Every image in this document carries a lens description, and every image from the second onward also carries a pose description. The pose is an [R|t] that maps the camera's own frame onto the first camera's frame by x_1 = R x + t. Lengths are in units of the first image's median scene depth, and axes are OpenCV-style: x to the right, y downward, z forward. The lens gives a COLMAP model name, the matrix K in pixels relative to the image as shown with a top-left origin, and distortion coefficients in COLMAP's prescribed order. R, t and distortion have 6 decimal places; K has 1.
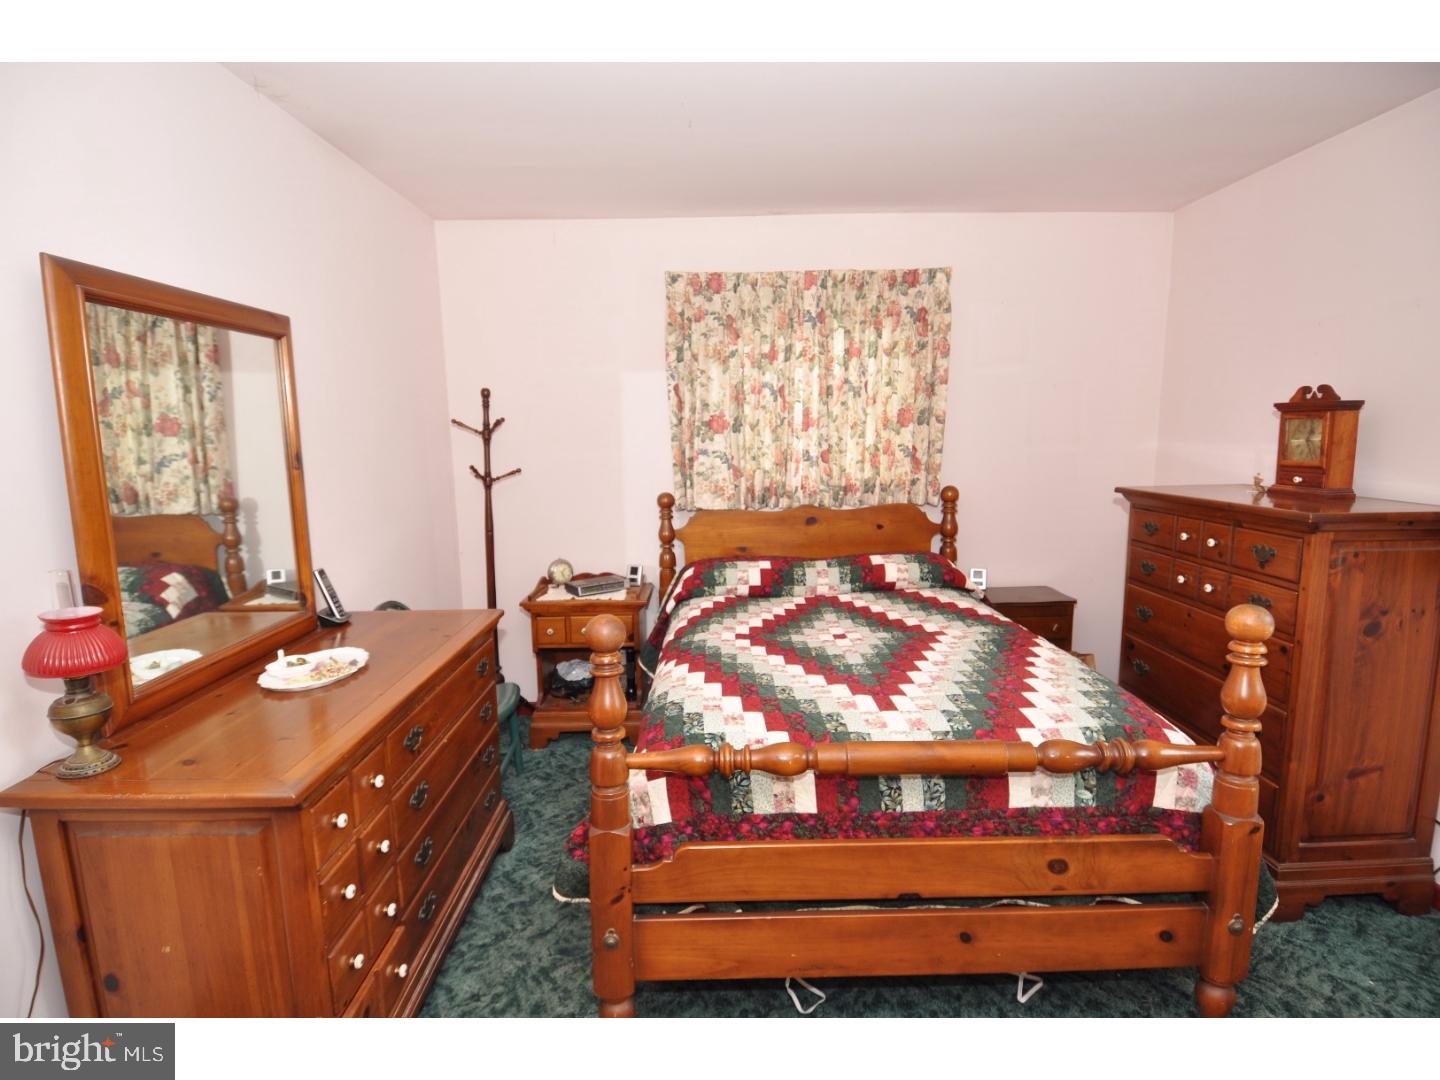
lens RADIAL K [[736.7, 0, 720.0], [0, 736.7, 540.0], [0, 0, 1]] dist [0.050358, -0.052932]
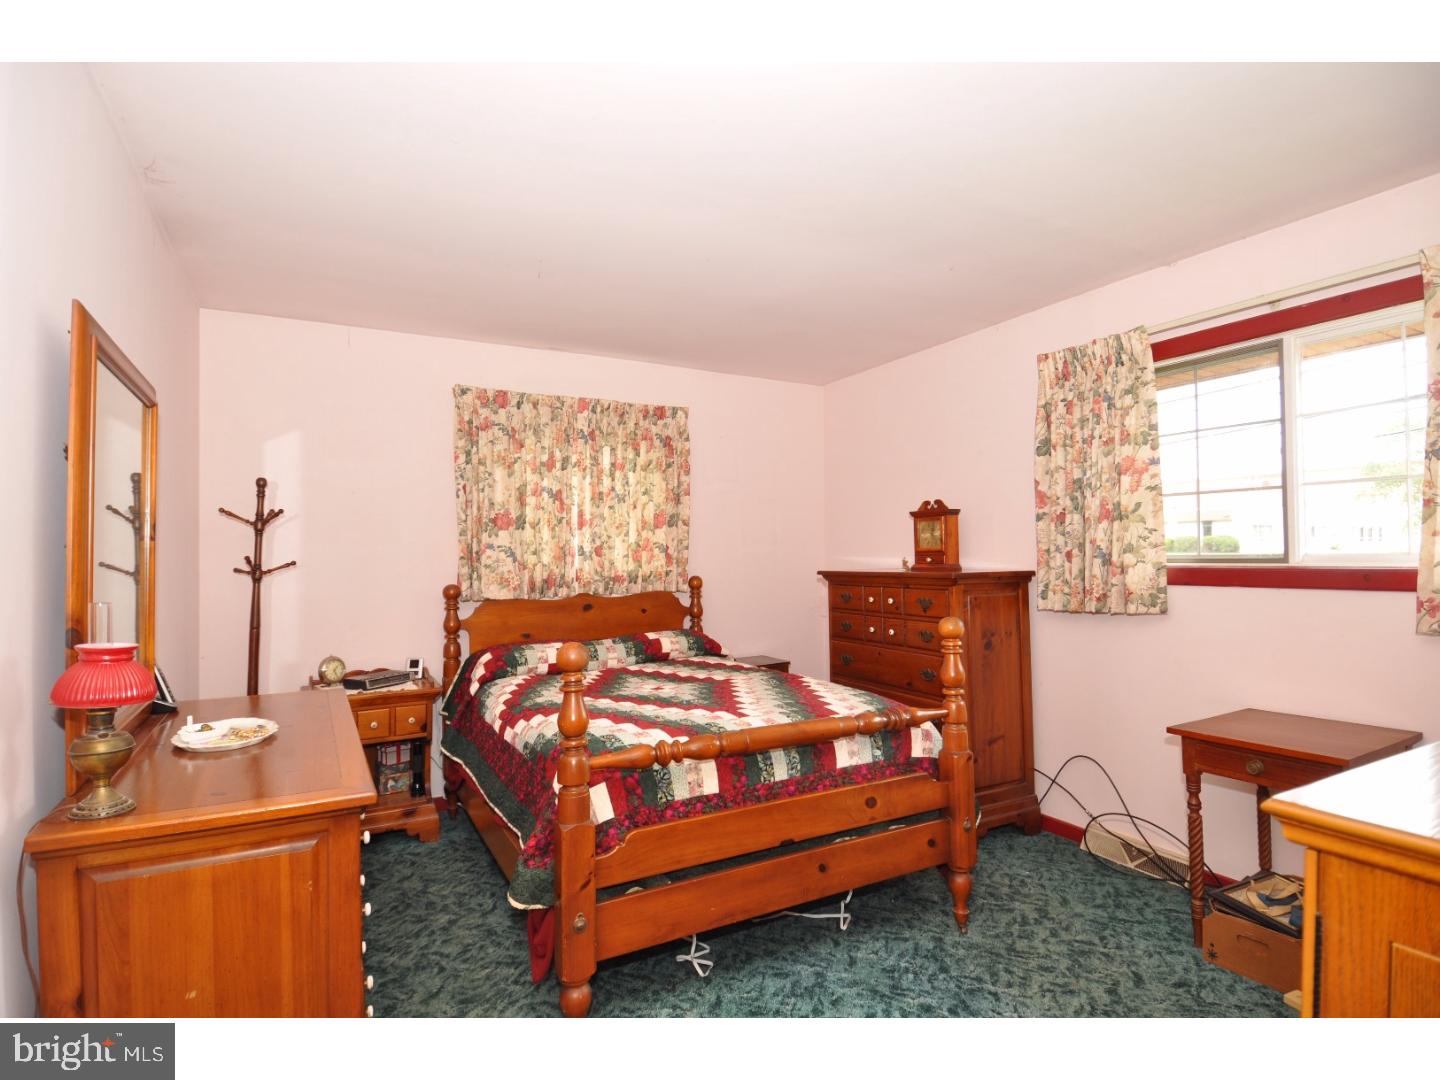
lens RADIAL K [[736.7, 0, 720.0], [0, 736.7, 540.0], [0, 0, 1]] dist [0.050358, -0.052932]
pose [[0.883693, 0.014687, 0.467837, -0.235906], [0.066824, 0.985310, -0.157157, 0.065603], [-0.463272, 0.170142, 0.869730, -0.103497]]
